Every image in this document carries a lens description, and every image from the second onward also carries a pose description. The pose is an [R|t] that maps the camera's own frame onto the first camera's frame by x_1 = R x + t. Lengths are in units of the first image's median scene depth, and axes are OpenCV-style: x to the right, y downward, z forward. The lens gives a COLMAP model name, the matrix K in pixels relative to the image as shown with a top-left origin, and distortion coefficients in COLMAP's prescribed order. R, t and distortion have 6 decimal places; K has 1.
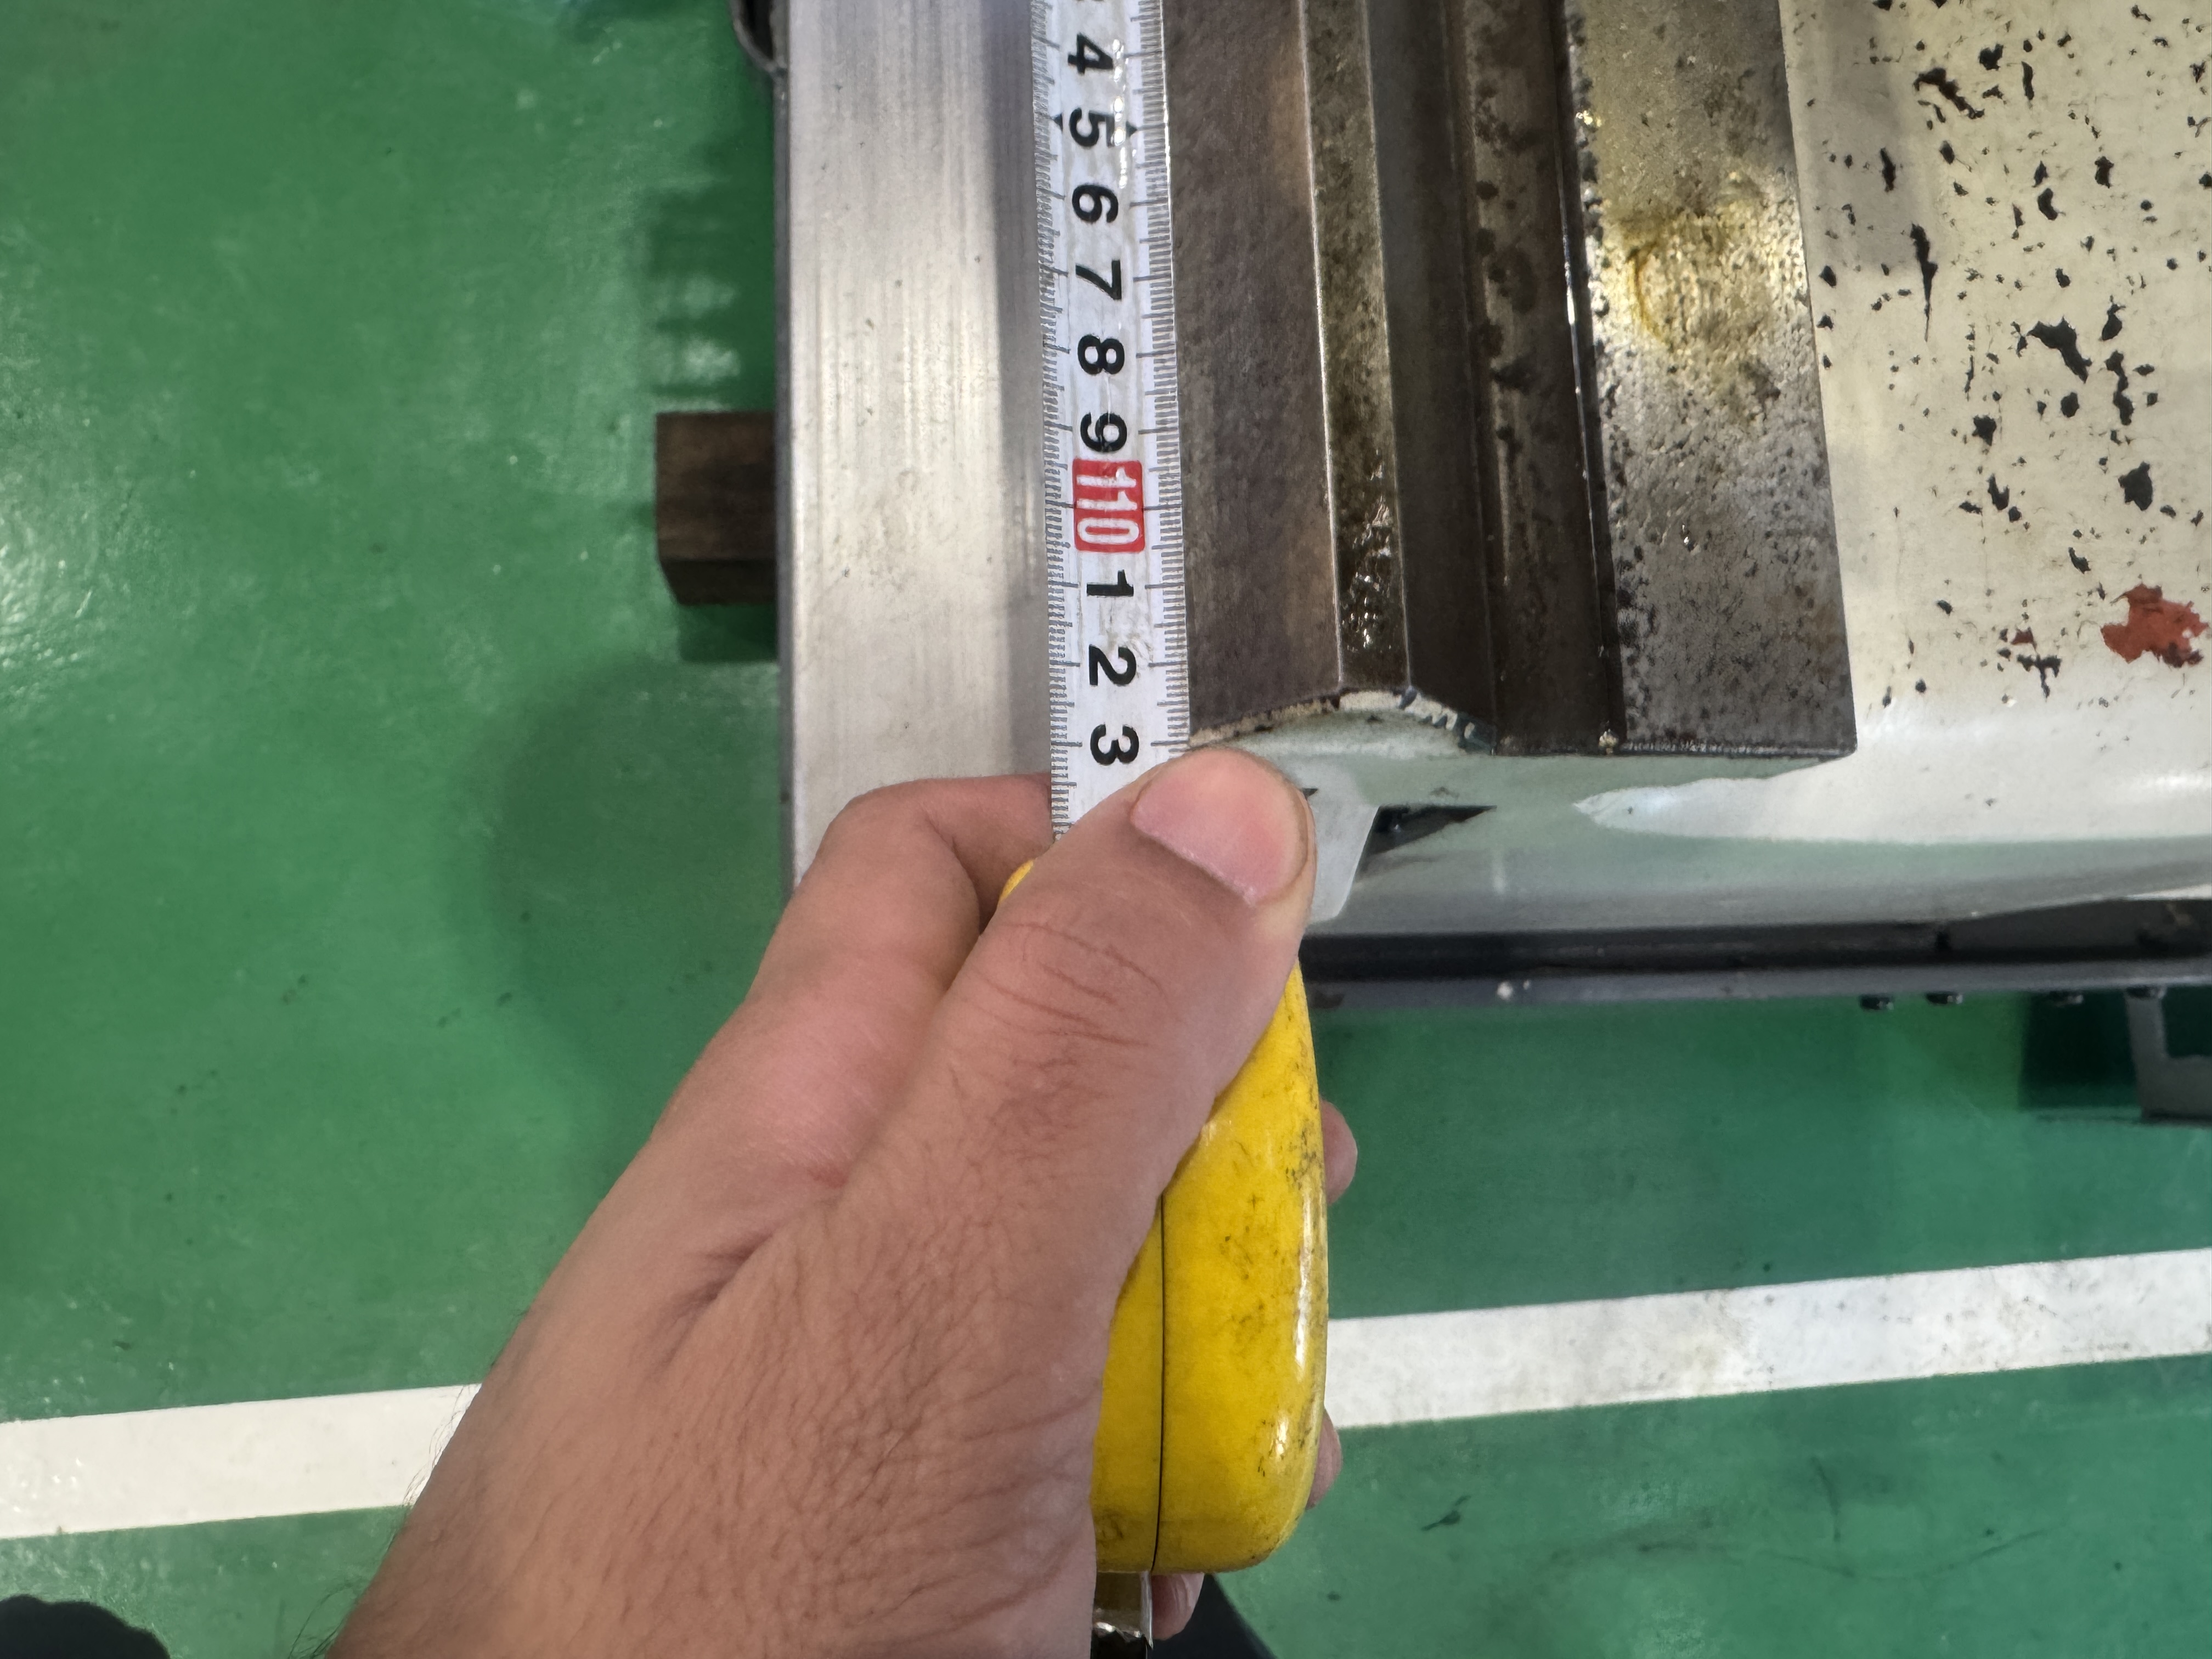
lens RADIAL K [[1558.1, 0, 1104.8], [0, 1558.1, 828.3], [0, 0, 1]] dist [0.026796, -0.042171]
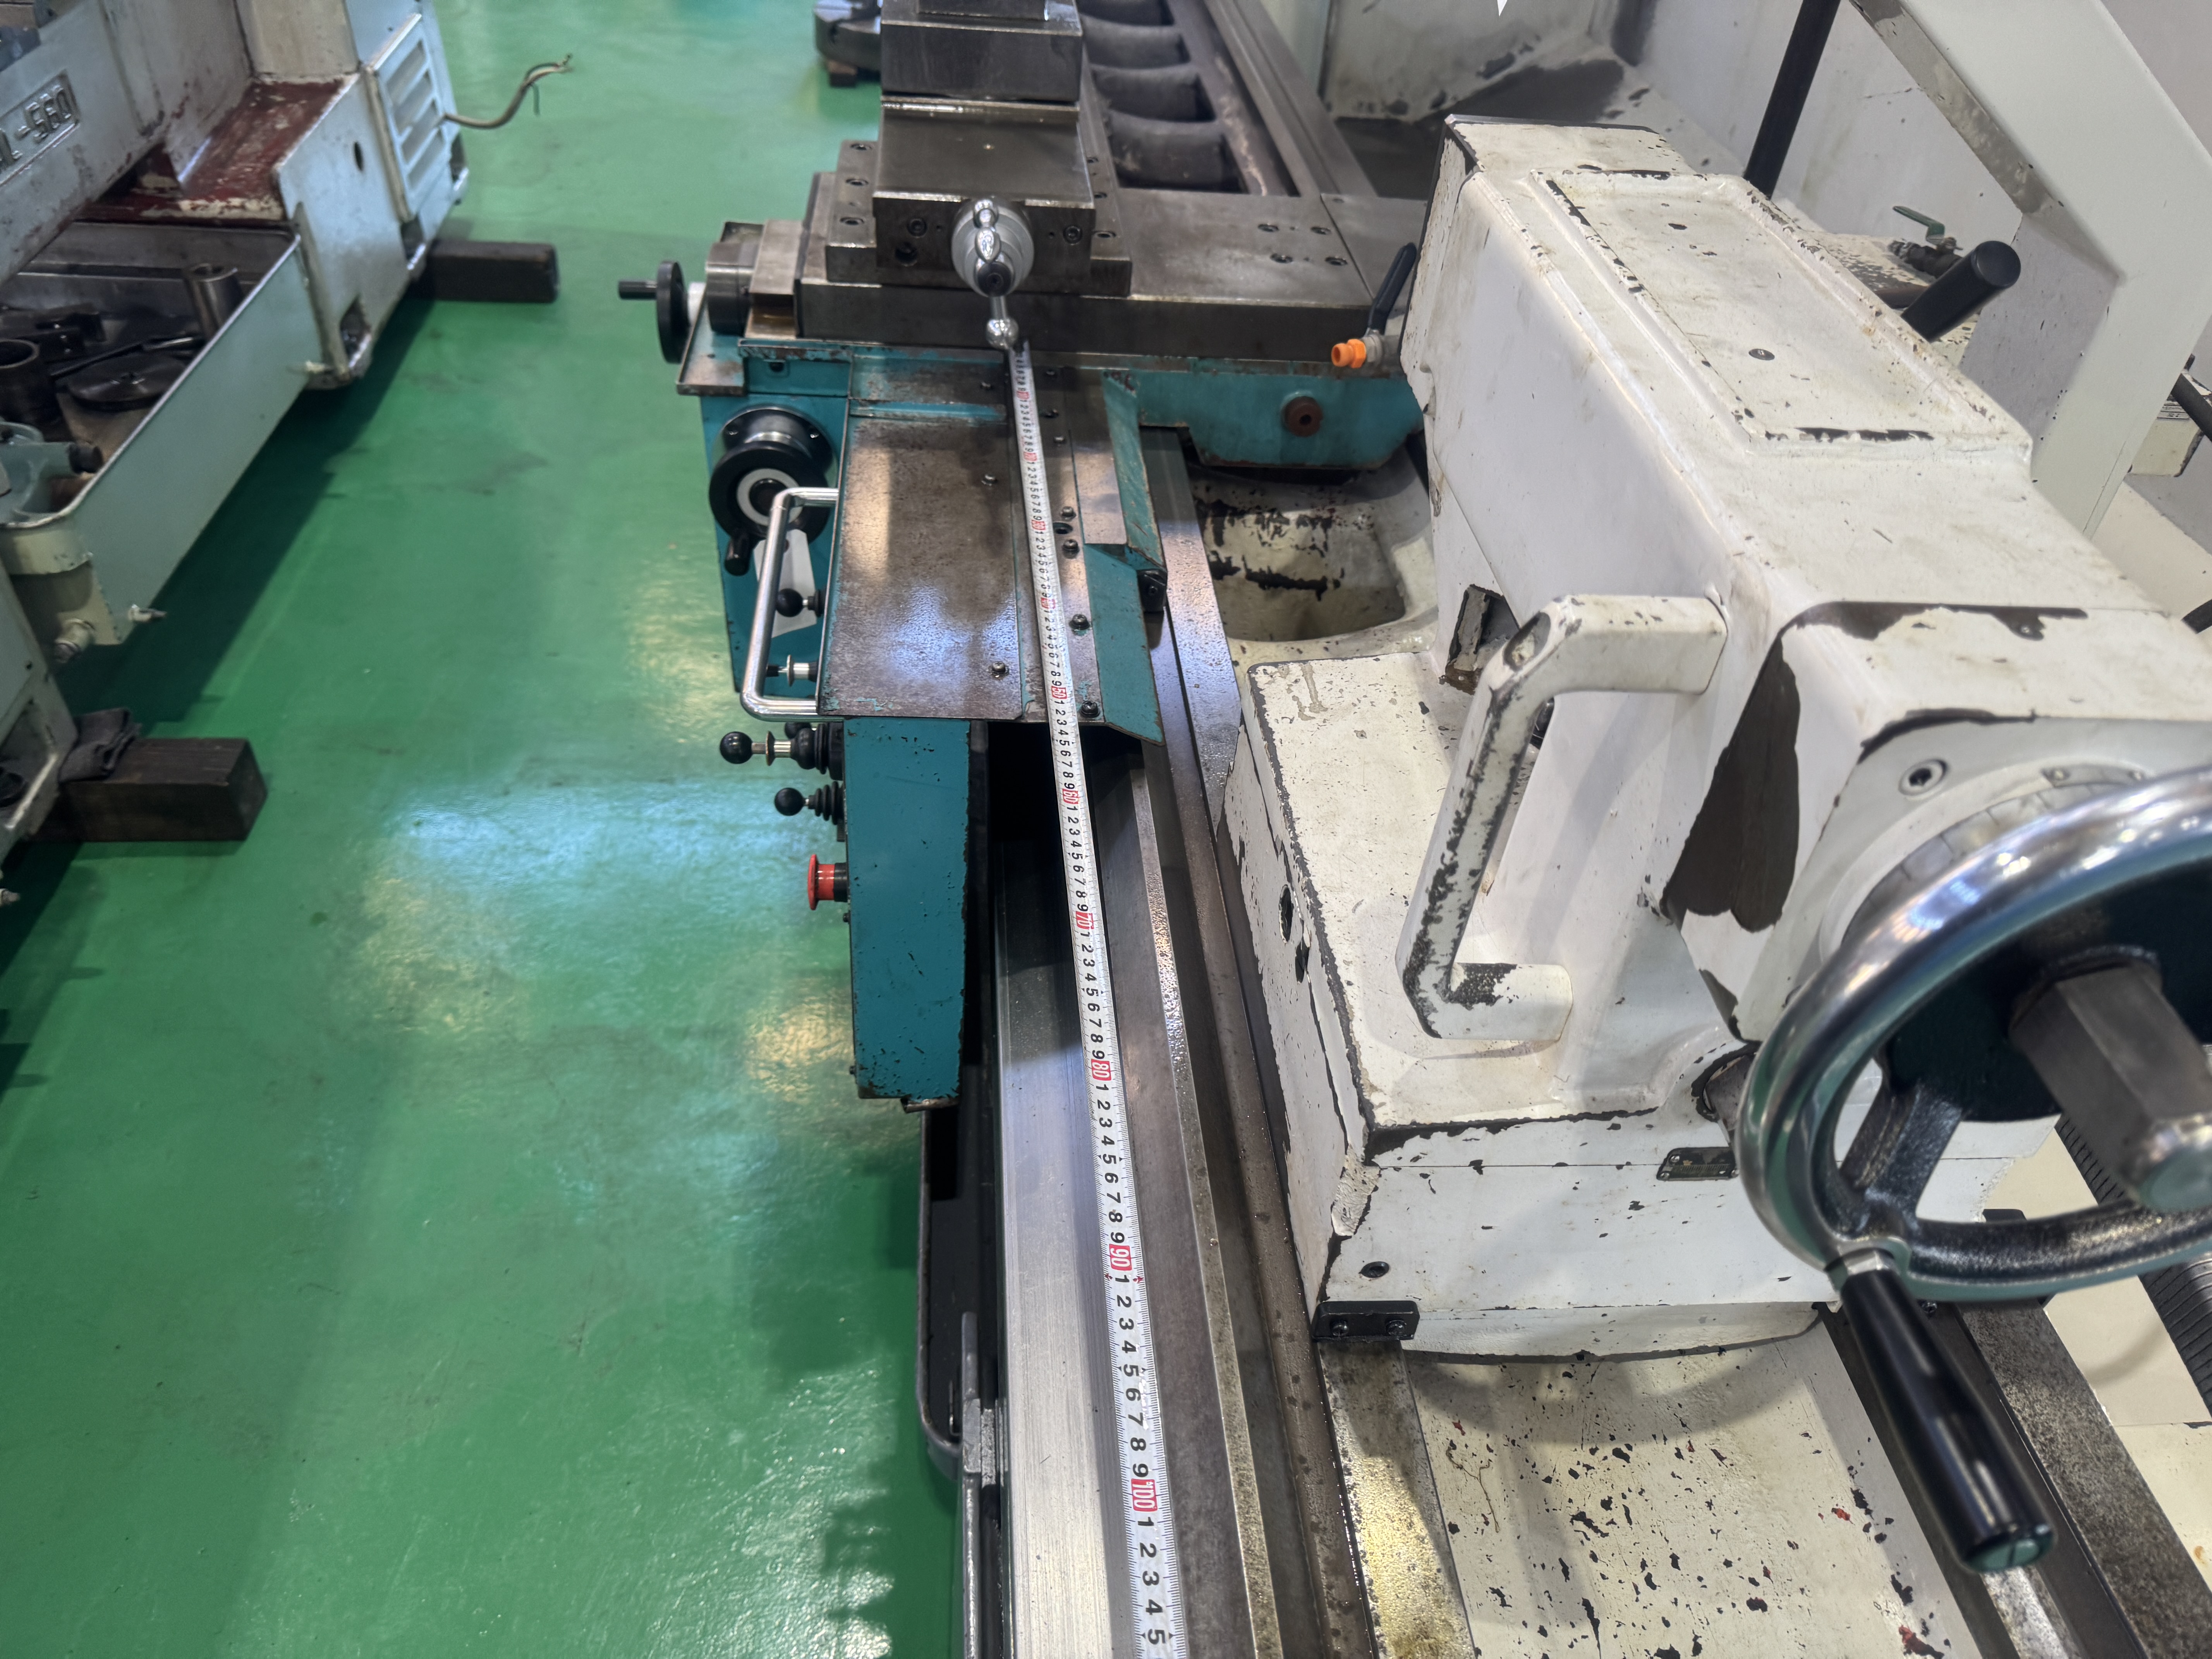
lens RADIAL K [[1558.1, 0, 1099.6], [0, 1558.1, 841.6], [0, 0, 1]] dist [0.026796, -0.042171]
pose [[0.996804, -0.077173, -0.020639, 0.021020], [0.044359, 0.749586, -0.660419, 0.176058], [0.066437, 0.657393, 0.750613, -1.148136]]
